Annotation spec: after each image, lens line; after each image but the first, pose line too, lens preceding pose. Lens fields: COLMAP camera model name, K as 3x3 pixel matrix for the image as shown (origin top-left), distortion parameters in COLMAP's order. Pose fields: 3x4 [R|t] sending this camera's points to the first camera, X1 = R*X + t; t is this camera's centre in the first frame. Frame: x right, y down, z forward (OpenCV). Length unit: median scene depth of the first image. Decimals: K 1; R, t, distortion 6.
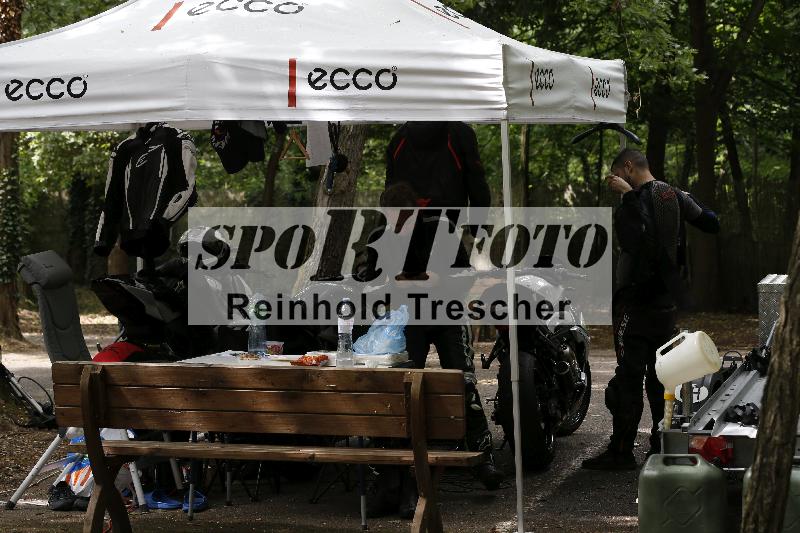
lens RADIAL K [[2335.3, 0, 406.3], [0, 2335.3, 267.4], [0, 0, 1]] dist [-0.069136, 0.000000]
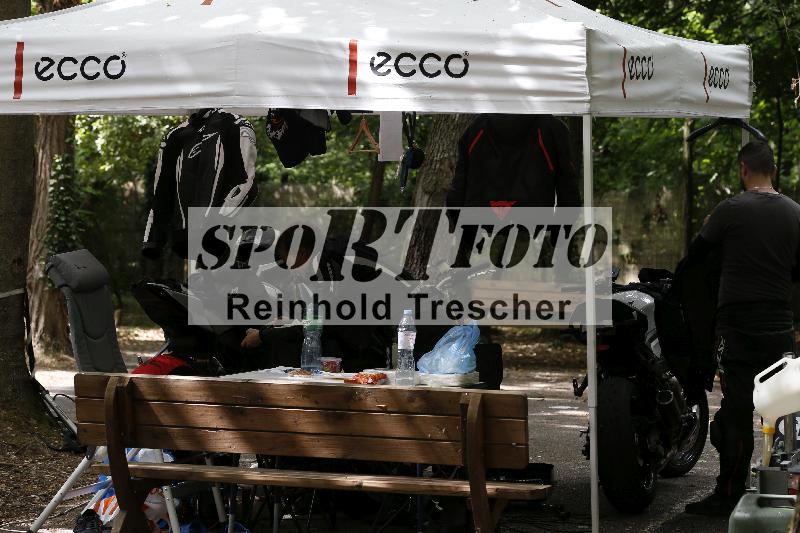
lens RADIAL K [[2886.3, 0, 395.6], [0, 2886.3, 267.6], [0, 0, 1]] dist [0.180048, 0.000000]
pose [[0.997715, 0.022521, -0.063702, 0.038489], [-0.022864, 0.999728, -0.004651, 0.002126], [0.063580, 0.006097, 0.997958, -0.099422]]
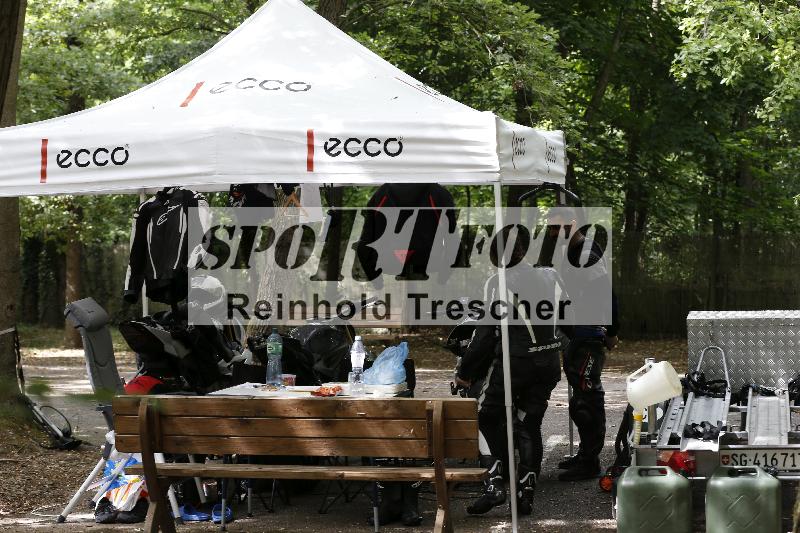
lens RADIAL K [[1912.0, 0, 398.6], [0, 1912.0, 273.1], [0, 0, 1]] dist [-0.247446, 0.000000]
pose [[0.997300, -0.010507, 0.072683, -0.072226], [0.011682, 0.999807, -0.015771, -0.003070], [-0.072504, 0.016577, 0.997230, 0.054259]]
